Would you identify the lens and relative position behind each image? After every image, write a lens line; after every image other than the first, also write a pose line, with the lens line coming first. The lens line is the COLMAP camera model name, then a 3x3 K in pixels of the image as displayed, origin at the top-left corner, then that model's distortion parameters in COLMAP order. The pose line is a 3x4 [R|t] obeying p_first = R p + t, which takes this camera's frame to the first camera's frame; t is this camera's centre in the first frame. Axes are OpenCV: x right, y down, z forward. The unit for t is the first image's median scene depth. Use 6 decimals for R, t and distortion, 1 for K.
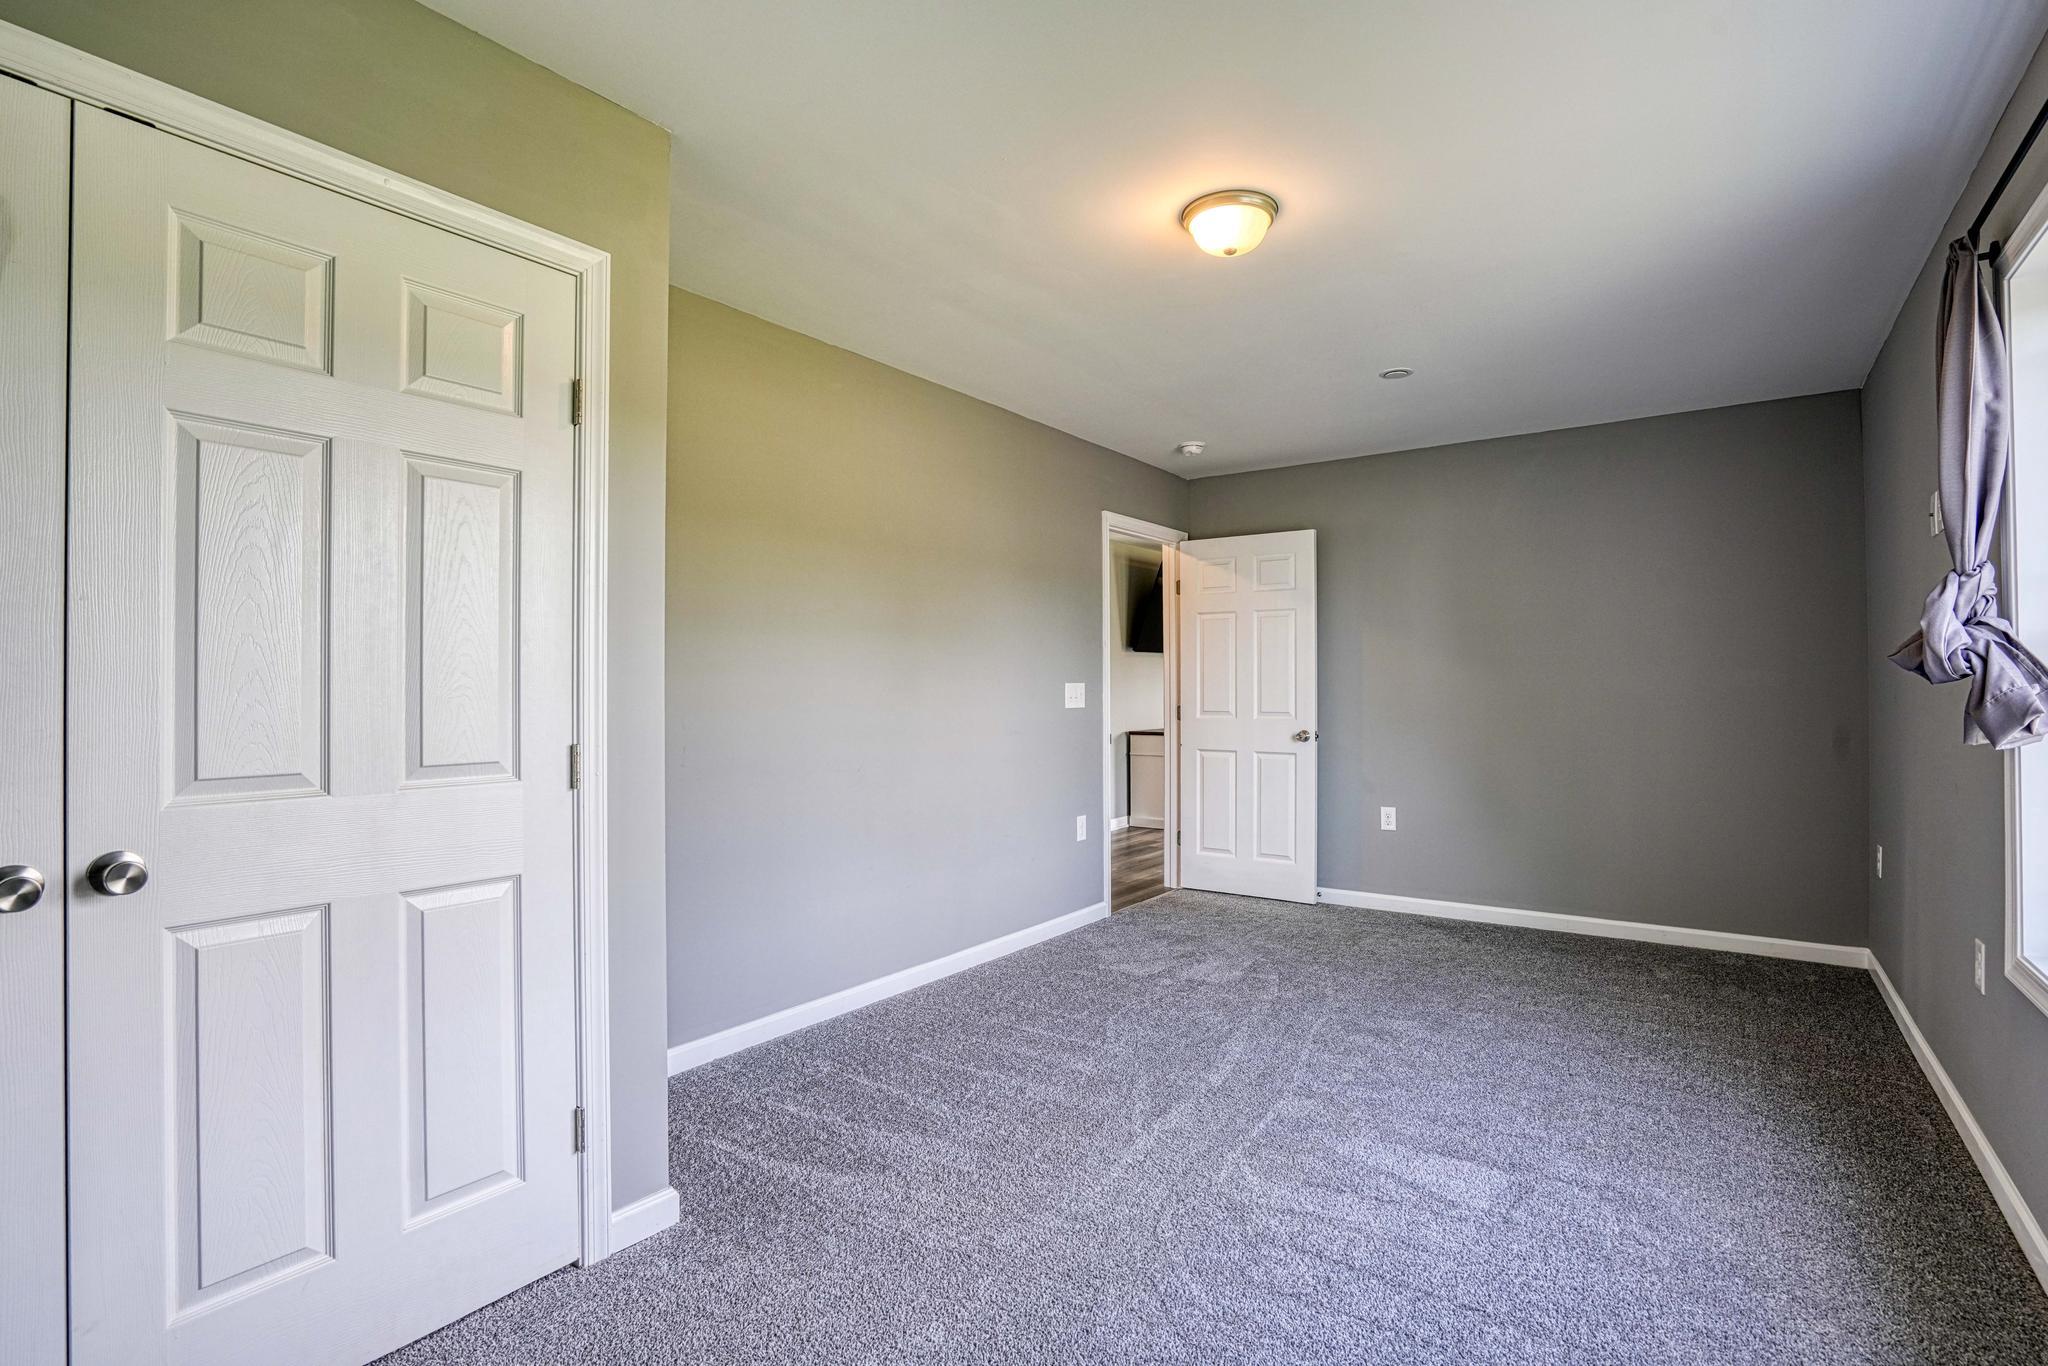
lens RADIAL K [[955.1, 0, 1013.3], [0, 955.1, 679.3], [0, 0, 1]] dist [-0.067703, 0.026447]
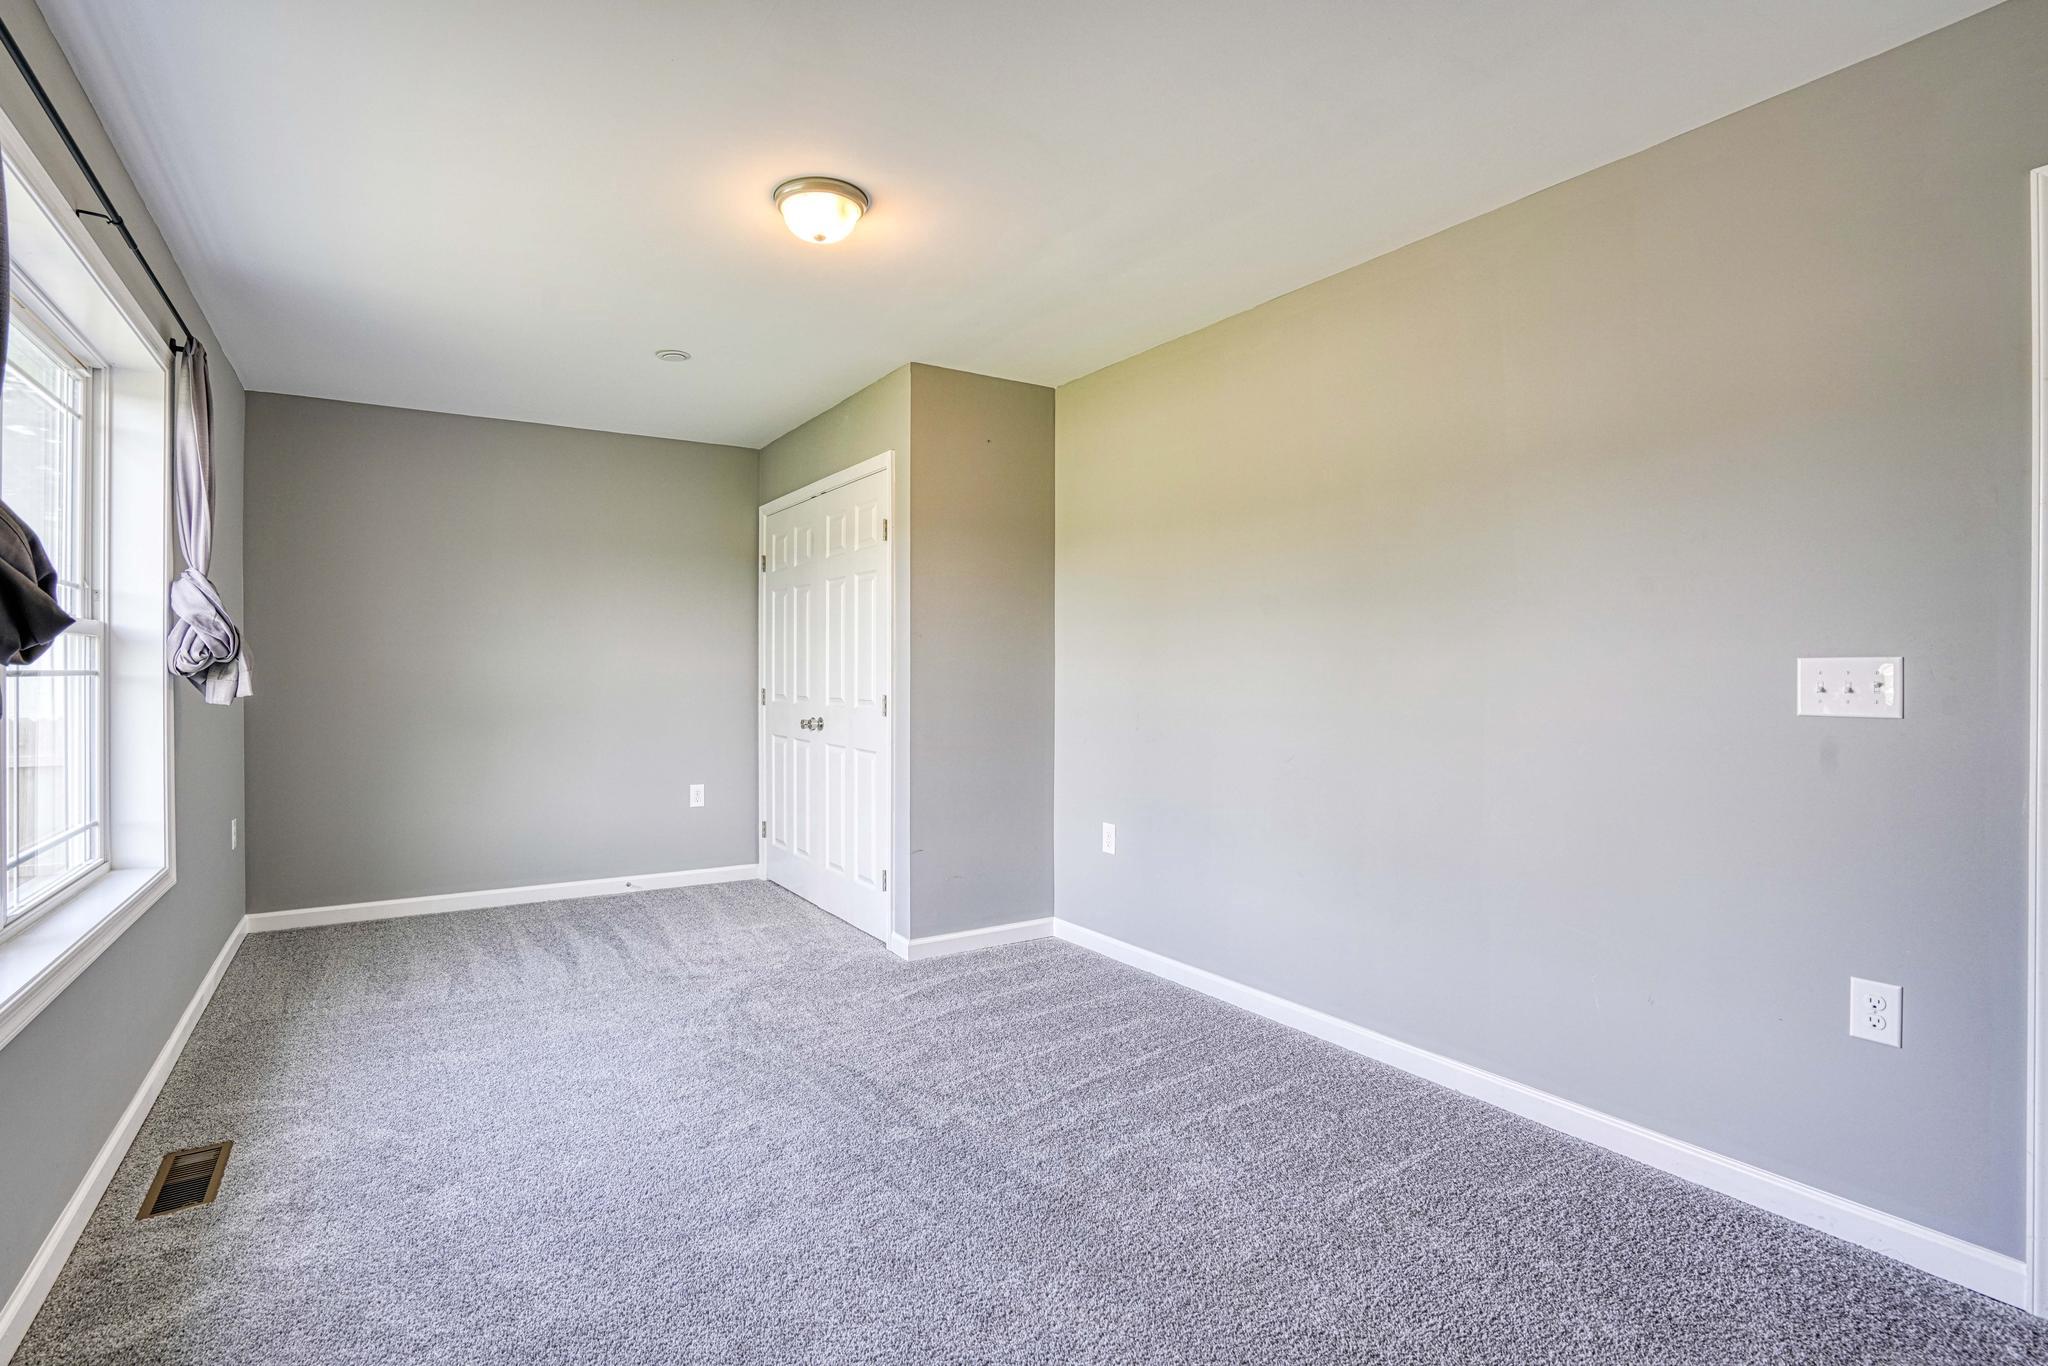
lens RADIAL K [[955.1, 0, 1013.3], [0, 955.1, 679.3], [0, 0, 1]] dist [-0.067703, 0.026447]
pose [[-0.331287, -0.000354, -0.943530, 1.114011], [-0.001081, 0.999999, 0.000004, 0.027865], [0.943529, 0.001021, -0.331287, 1.524599]]
